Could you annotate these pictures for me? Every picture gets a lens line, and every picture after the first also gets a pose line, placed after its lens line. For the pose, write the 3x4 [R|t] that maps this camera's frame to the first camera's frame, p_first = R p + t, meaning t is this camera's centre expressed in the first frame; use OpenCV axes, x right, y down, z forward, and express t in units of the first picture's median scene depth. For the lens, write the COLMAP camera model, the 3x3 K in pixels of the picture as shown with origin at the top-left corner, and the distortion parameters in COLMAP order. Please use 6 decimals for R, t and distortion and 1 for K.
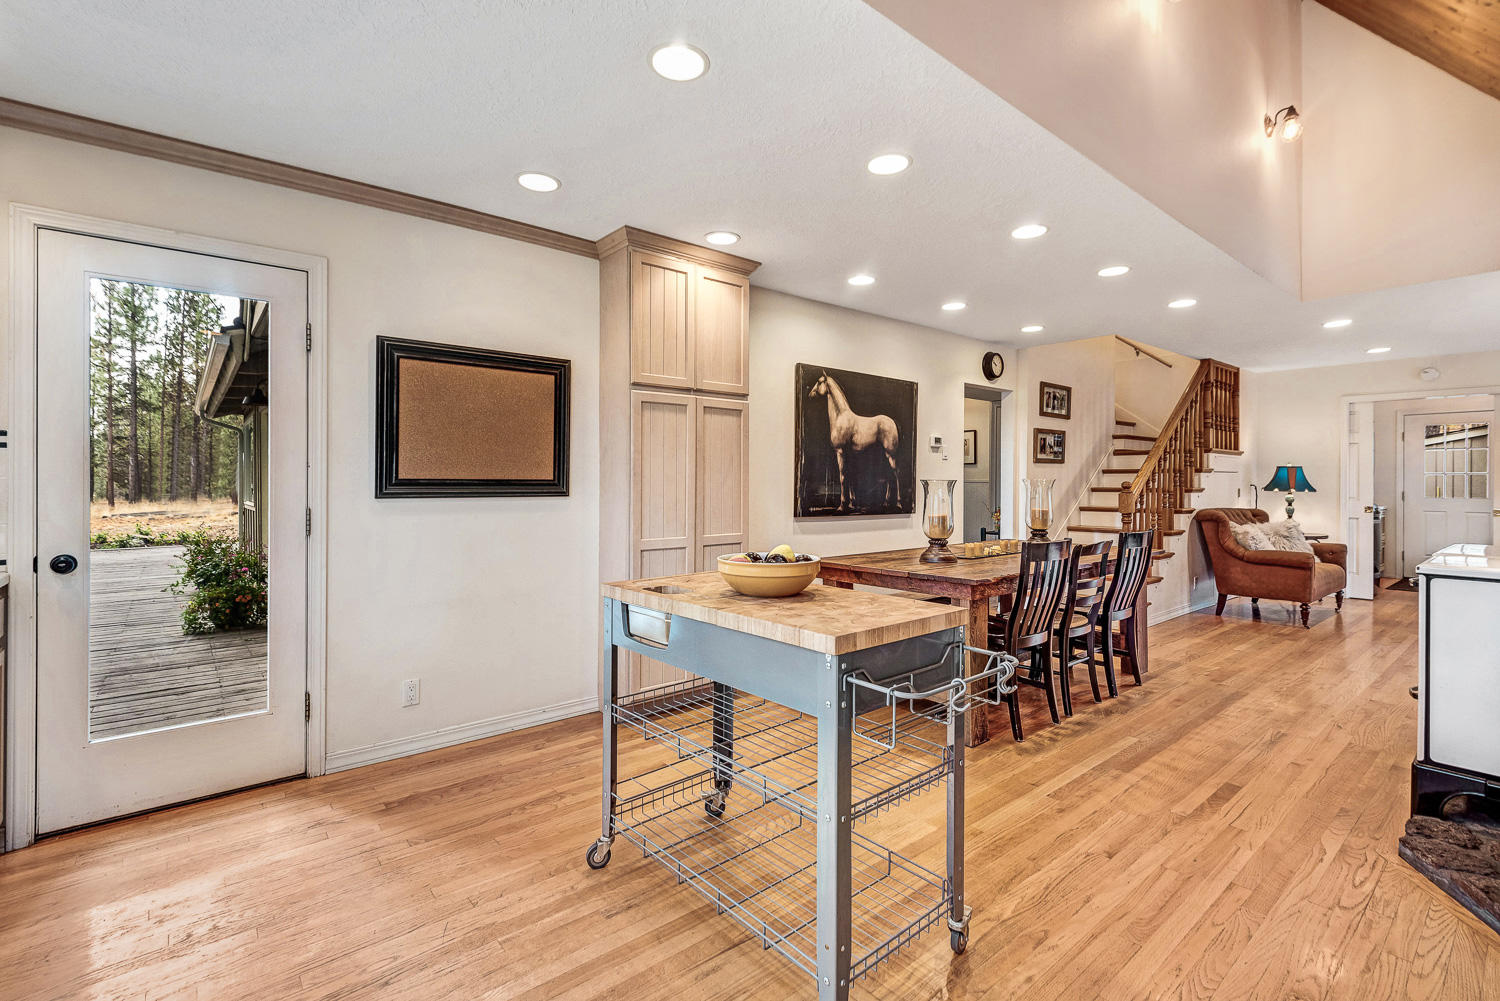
lens RADIAL K [[695.1, 0, 747.0], [0, 695.1, 486.4], [0, 0, 1]] dist [-0.002312, -0.001407]
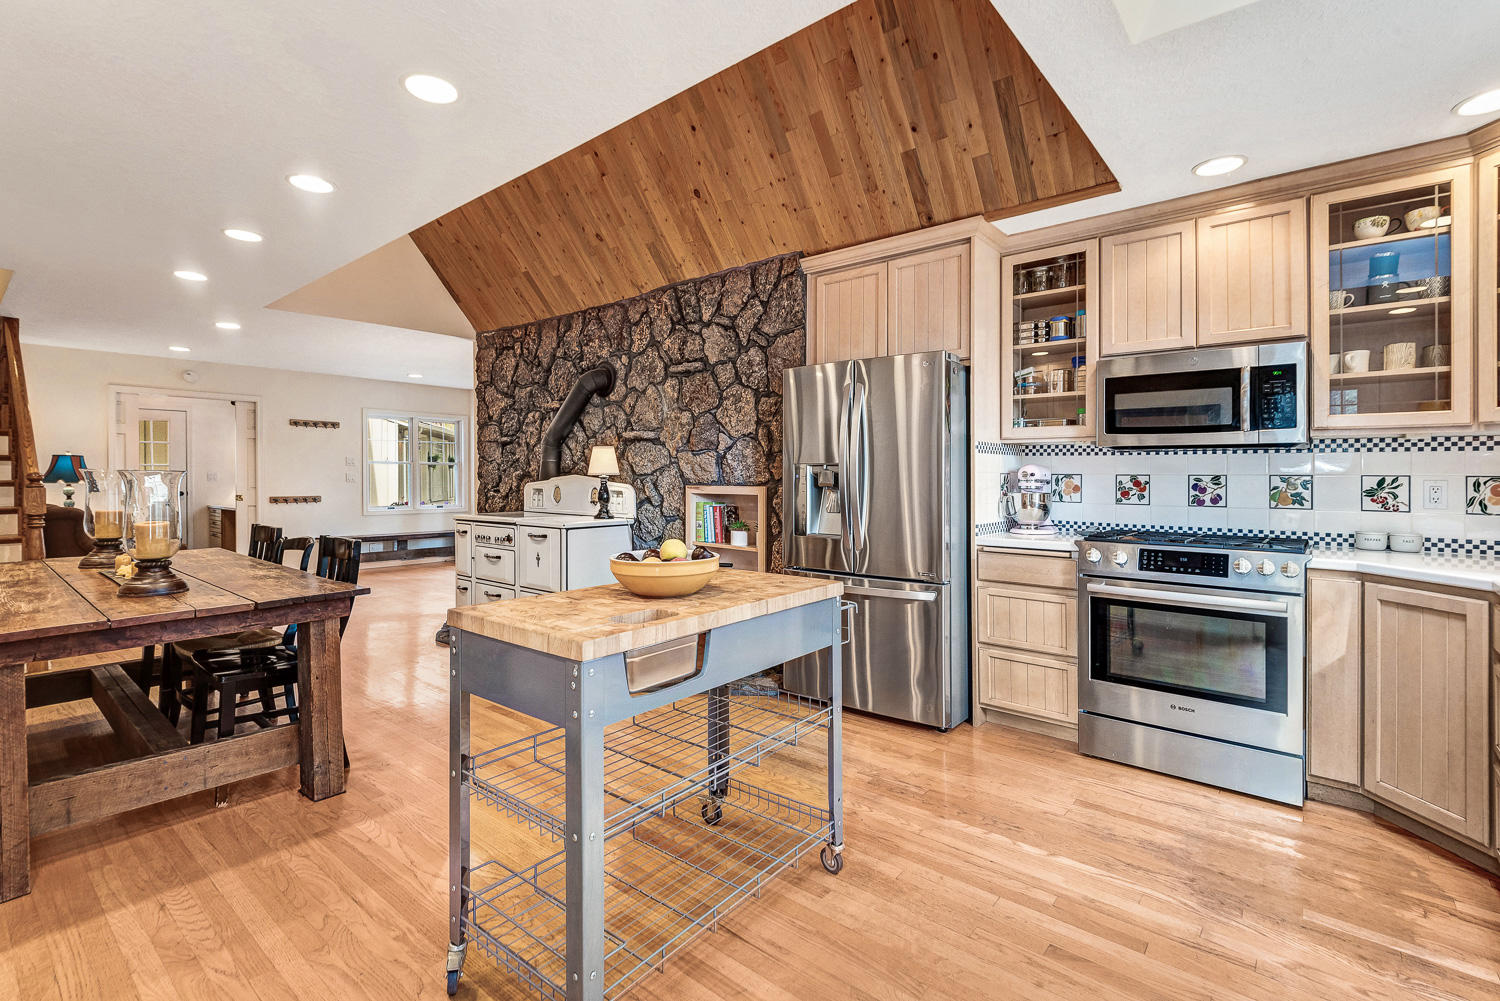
lens RADIAL K [[695.1, 0, 751.9], [0, 695.1, 489.6], [0, 0, 1]] dist [-0.002312, -0.001407]
pose [[-0.186890, -0.016206, 0.982247, -0.707859], [-0.002232, 0.999868, 0.016072, -0.002007], [-0.982378, 0.000812, -0.186902, 0.820373]]
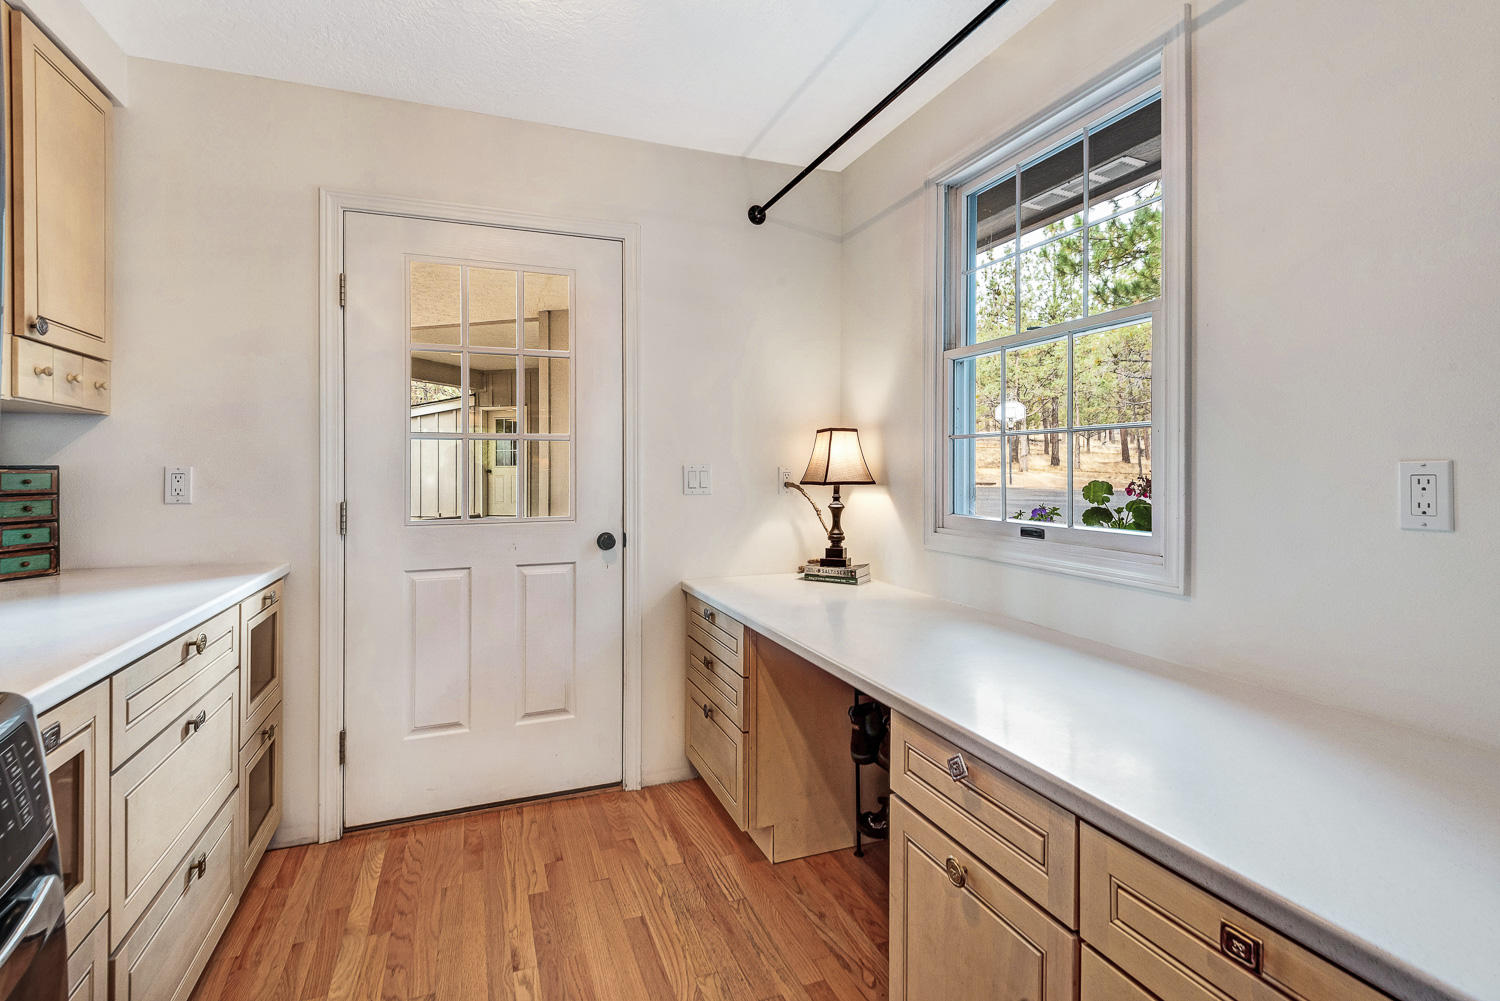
lens RADIAL K [[695.1, 0, 717.8], [0, 695.1, 463.6], [0, 0, 1]] dist [-0.002312, -0.001407]
pose [[0.332403, 0.002168, 0.943135, 2.369596], [-0.004830, 0.999988, -0.000596, -0.020686], [-0.943125, -0.004357, 0.332409, 2.504869]]
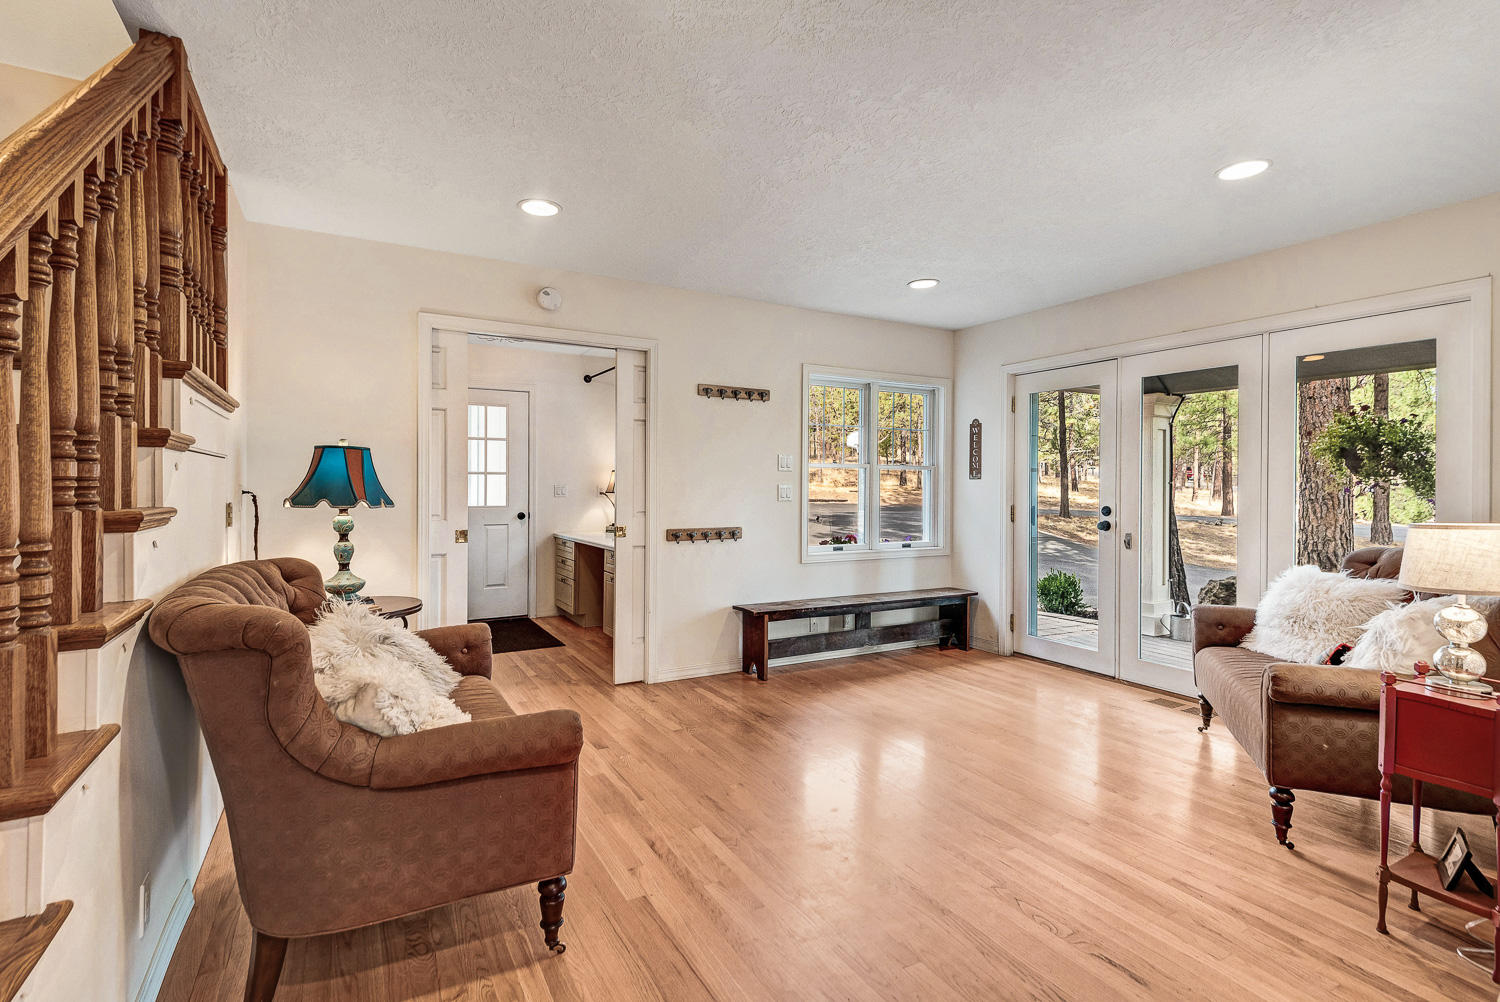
lens RADIAL K [[695.1, 0, 746.9], [0, 695.1, 488.7], [0, 0, 1]] dist [-0.002312, -0.001407]
pose [[0.158651, -0.002289, 0.987332, 1.099770], [-0.006581, 0.999973, 0.003375, -0.018614], [-0.987313, -0.007033, 0.158631, 1.880690]]
